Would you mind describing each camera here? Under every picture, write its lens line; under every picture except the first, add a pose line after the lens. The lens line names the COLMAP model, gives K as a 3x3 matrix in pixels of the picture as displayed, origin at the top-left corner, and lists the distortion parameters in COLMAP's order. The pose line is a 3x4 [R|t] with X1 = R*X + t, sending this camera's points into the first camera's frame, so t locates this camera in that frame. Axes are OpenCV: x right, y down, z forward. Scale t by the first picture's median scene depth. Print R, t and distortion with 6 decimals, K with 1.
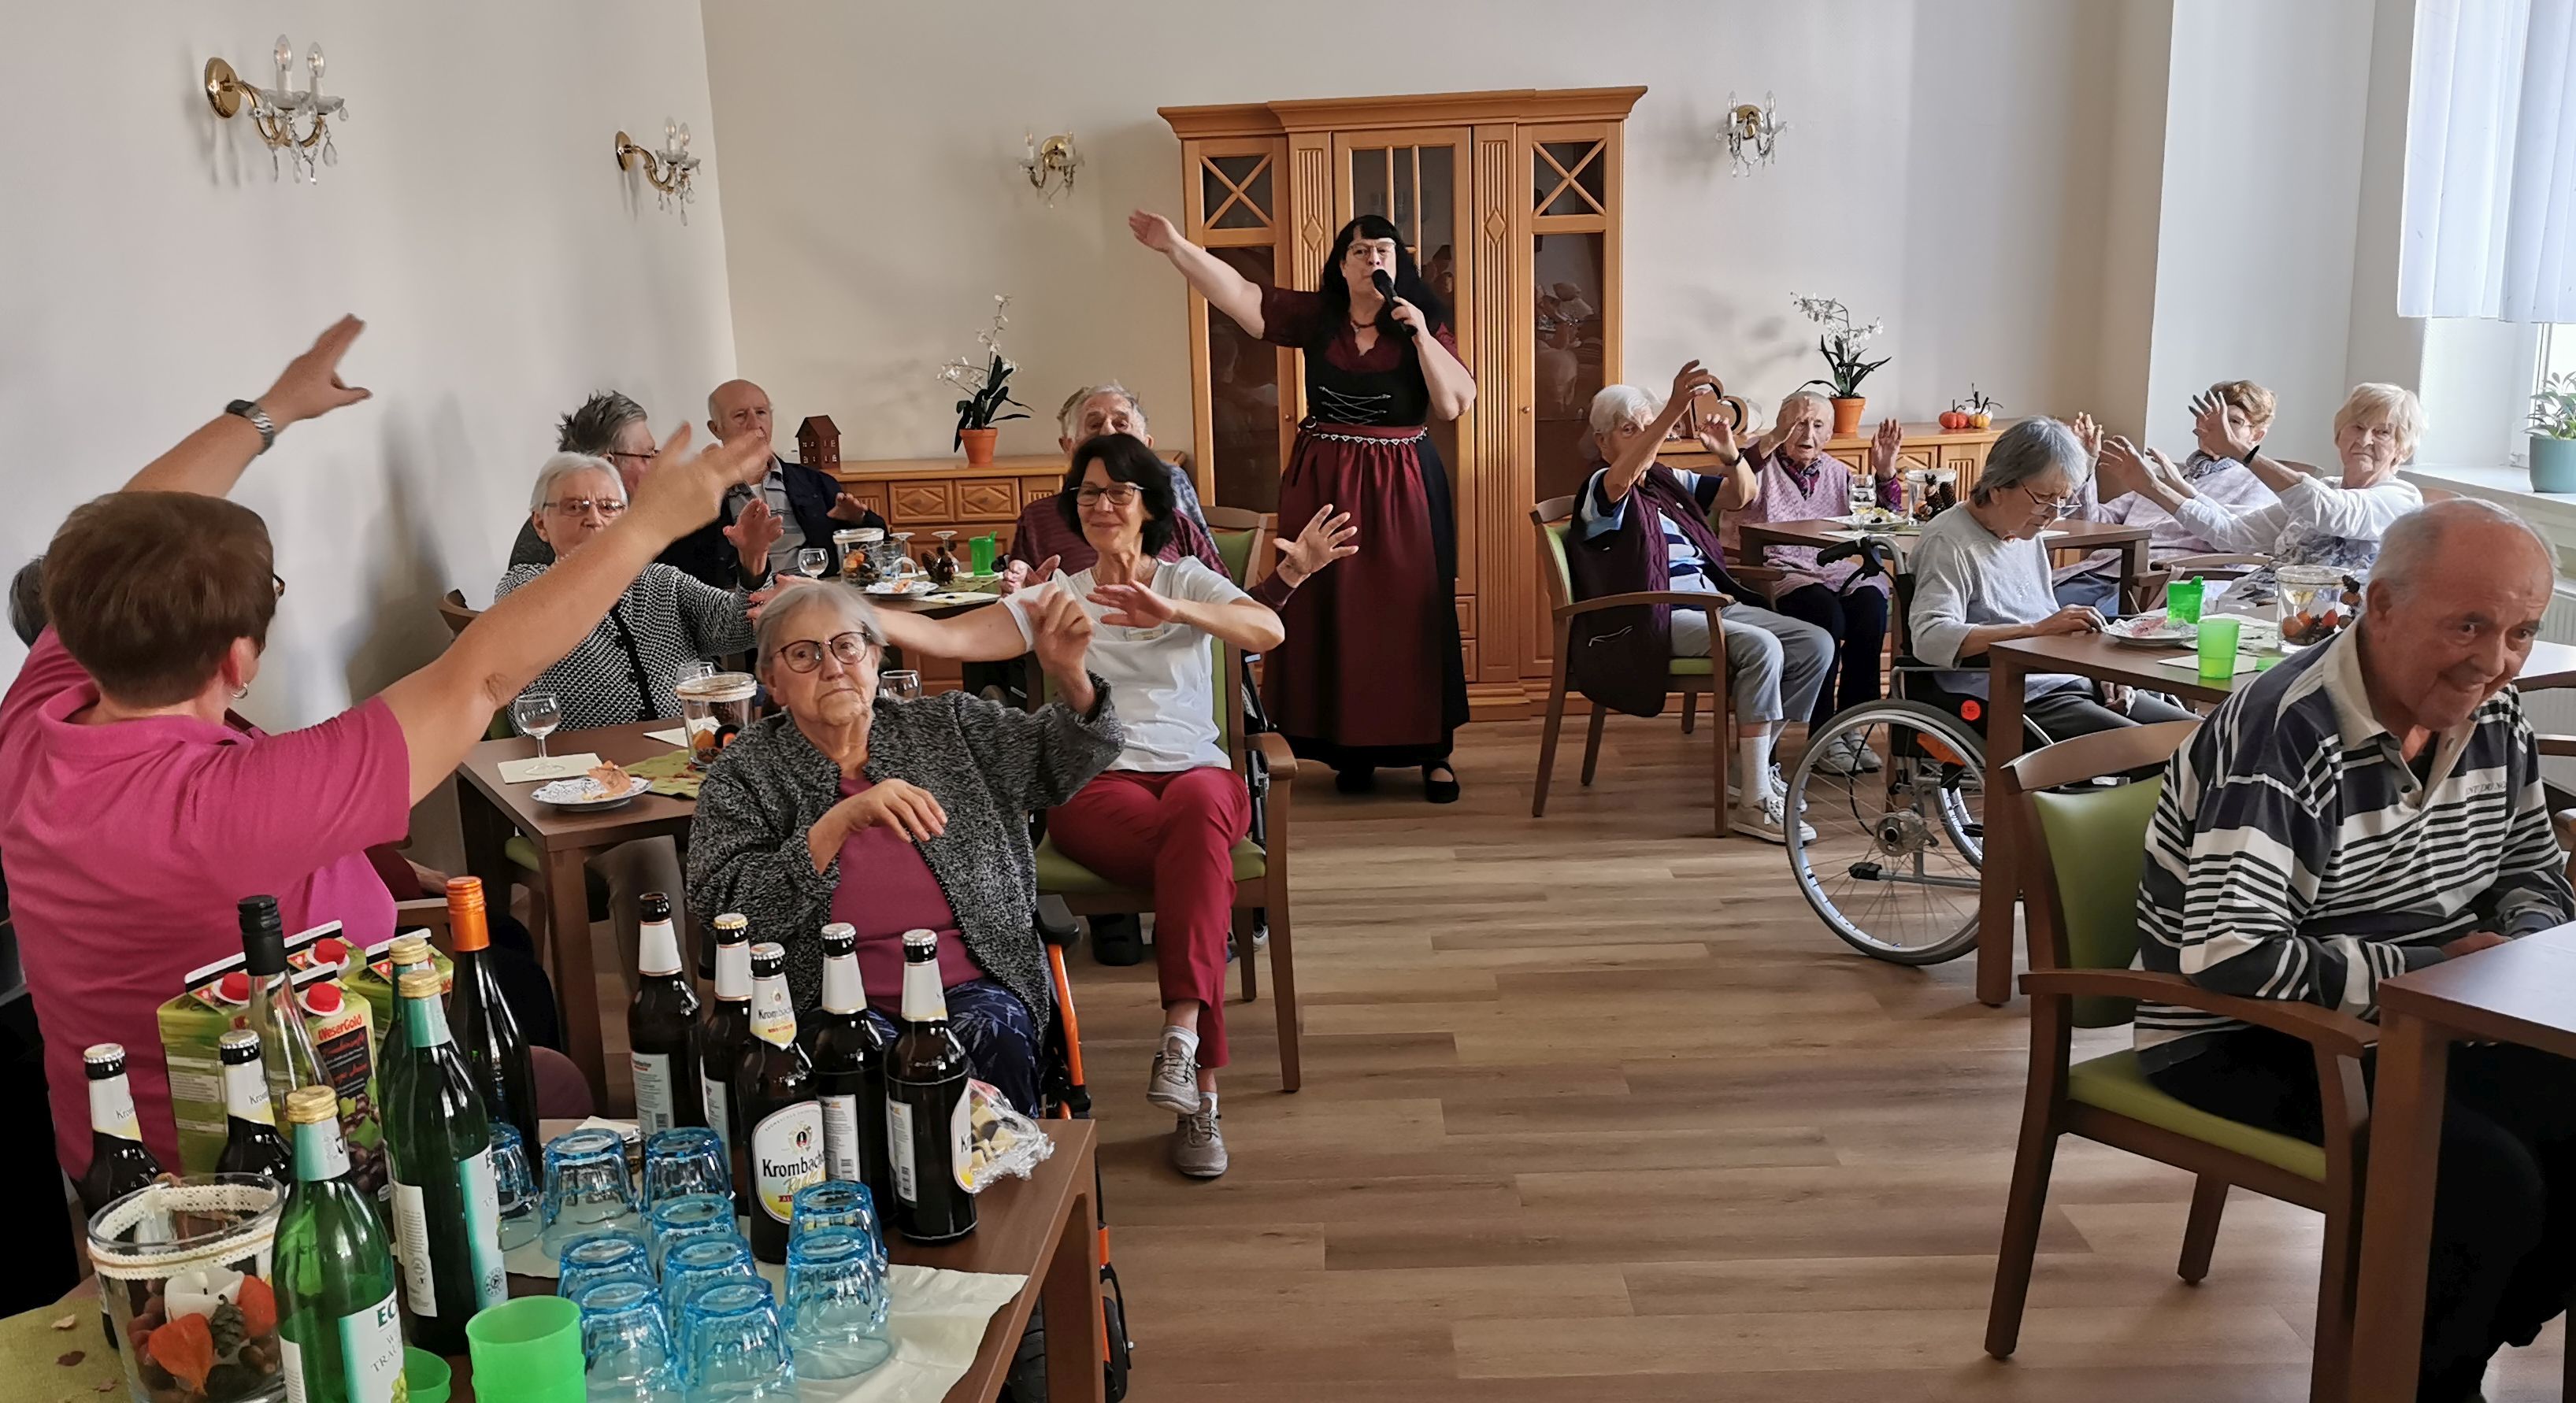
lens RADIAL K [[2196.7, 0, 1288.0], [0, 2196.7, 701.5], [0, 0, 1]] dist [0.038239, 0.002839]
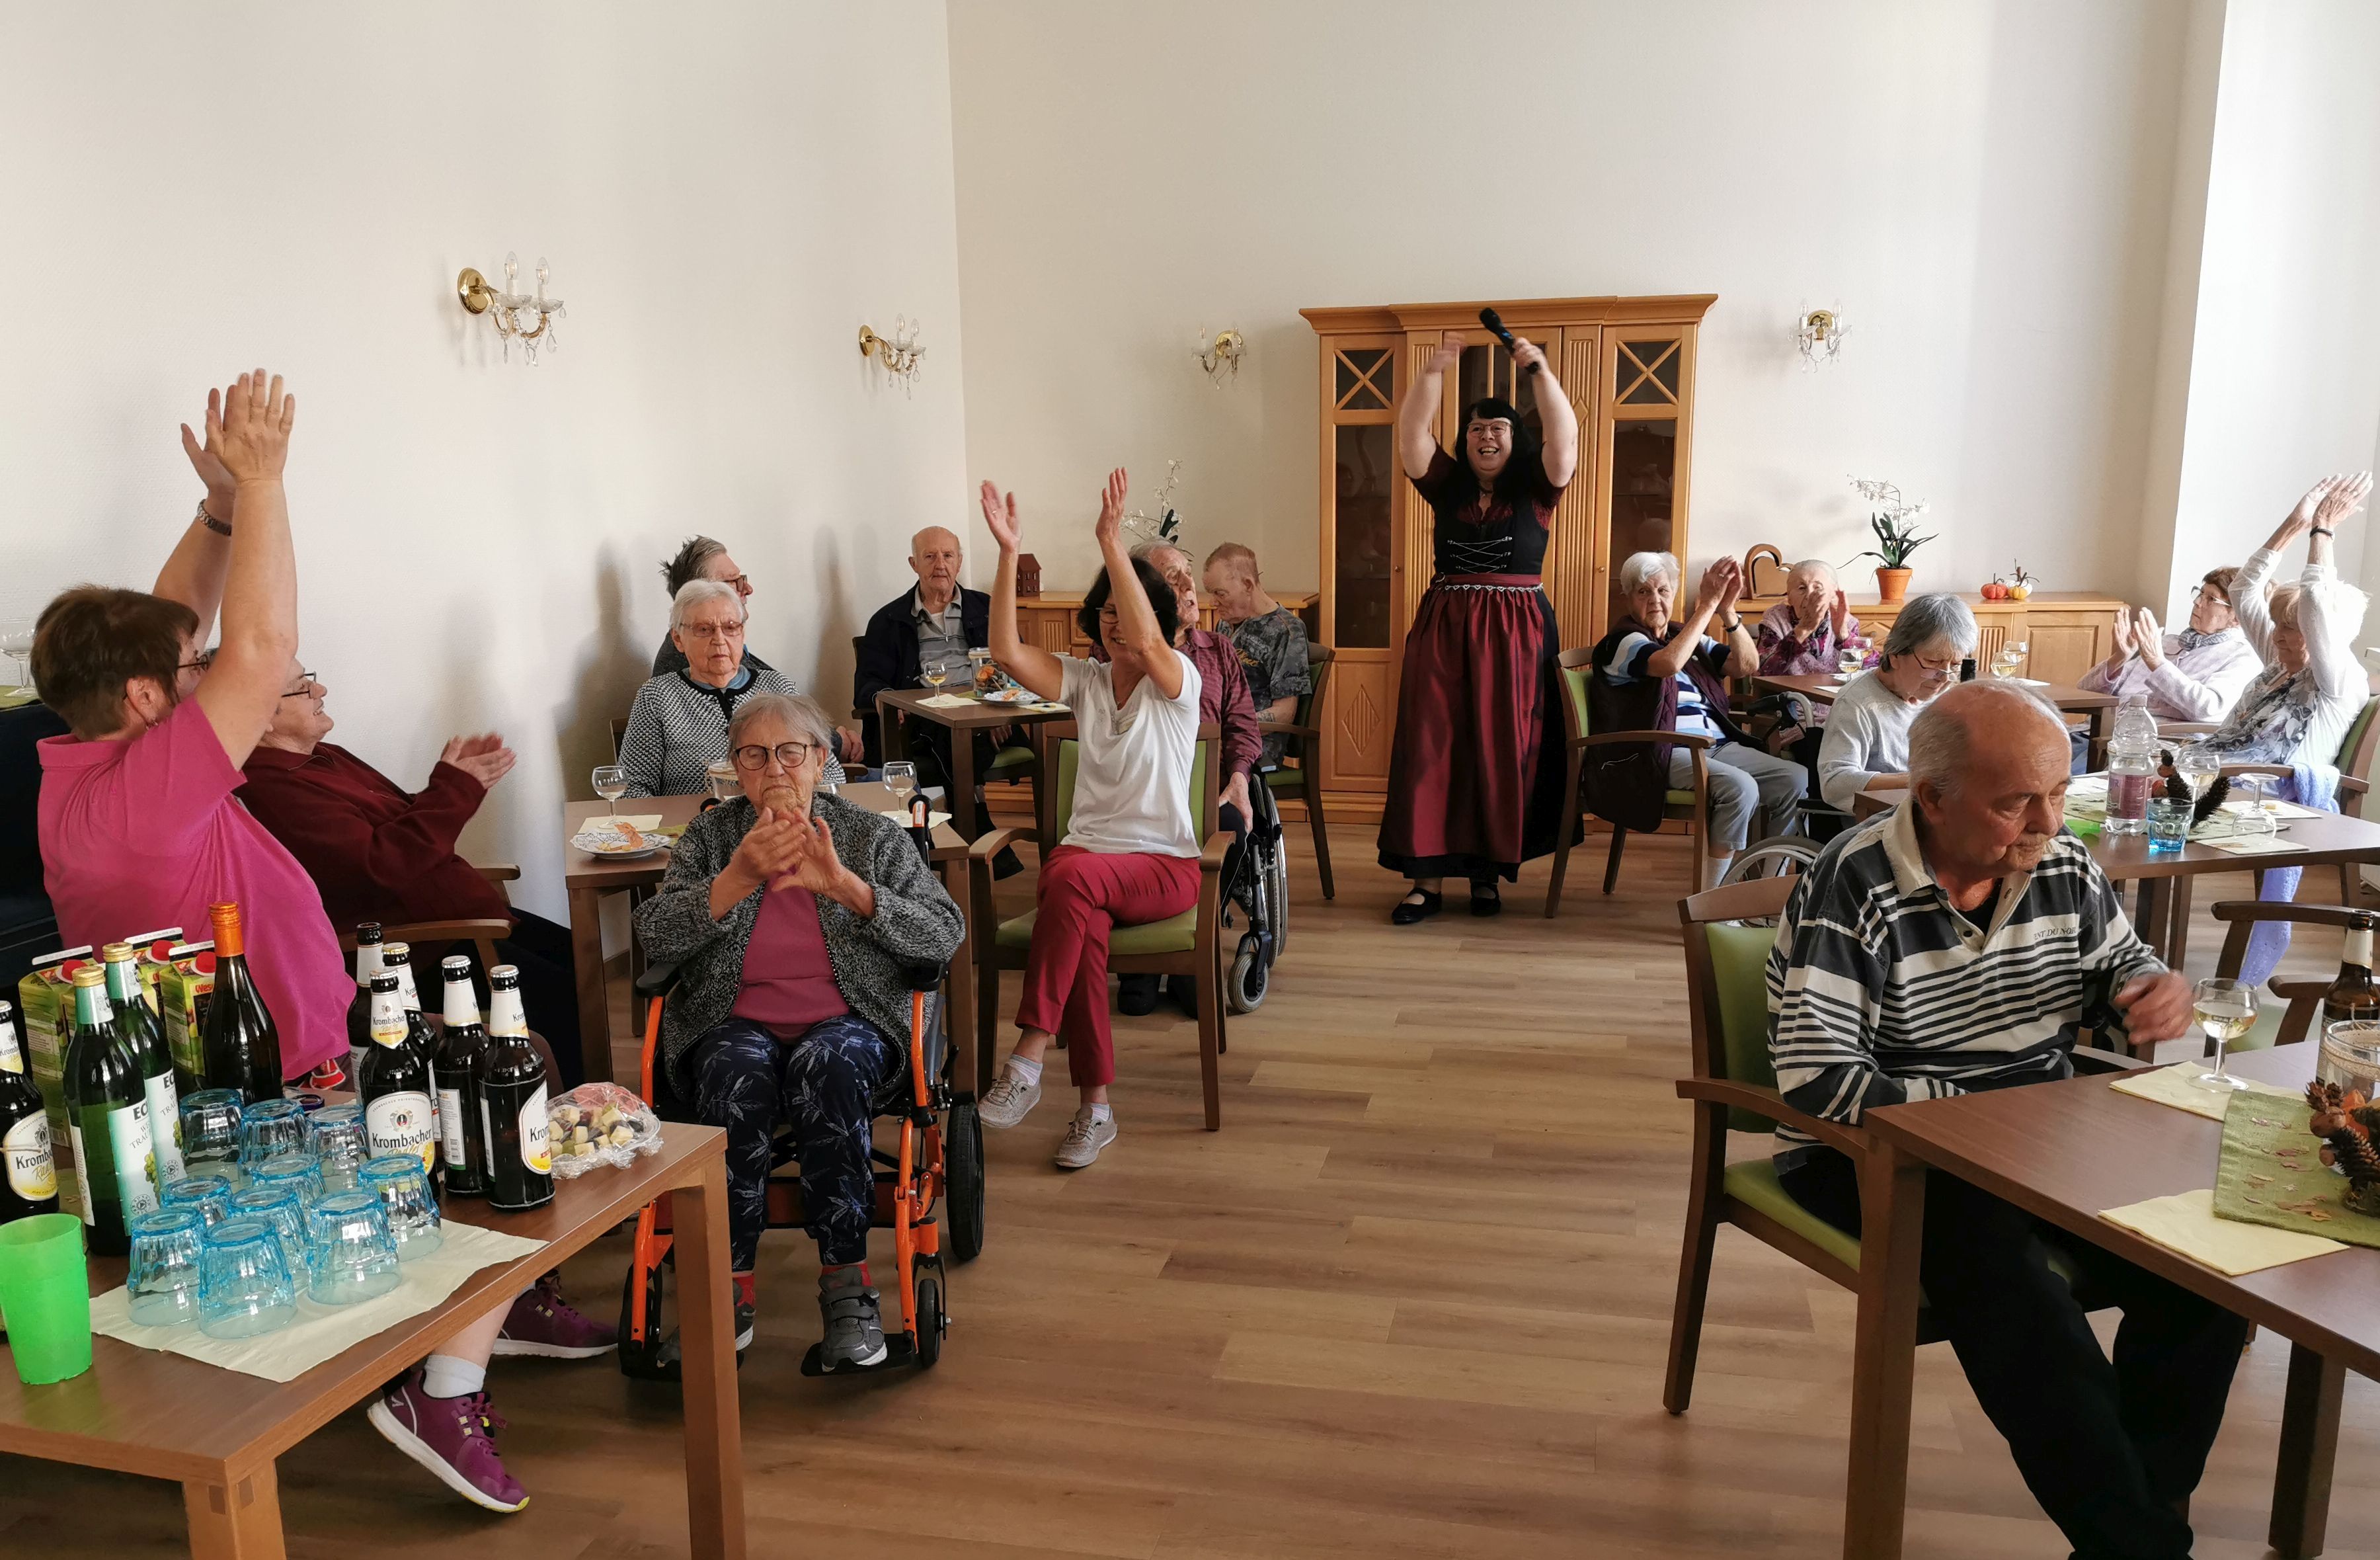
lens RADIAL K [[1836.8, 0, 1190.0], [0, 1836.8, 780.0], [0, 0, 1]] dist [0.042377, 0.002200]
pose [[0.982901, 0.054926, -0.175753, 0.134922], [-0.056790, 0.998370, -0.005595, -0.006547], [0.175159, 0.015480, 0.984418, 0.004011]]
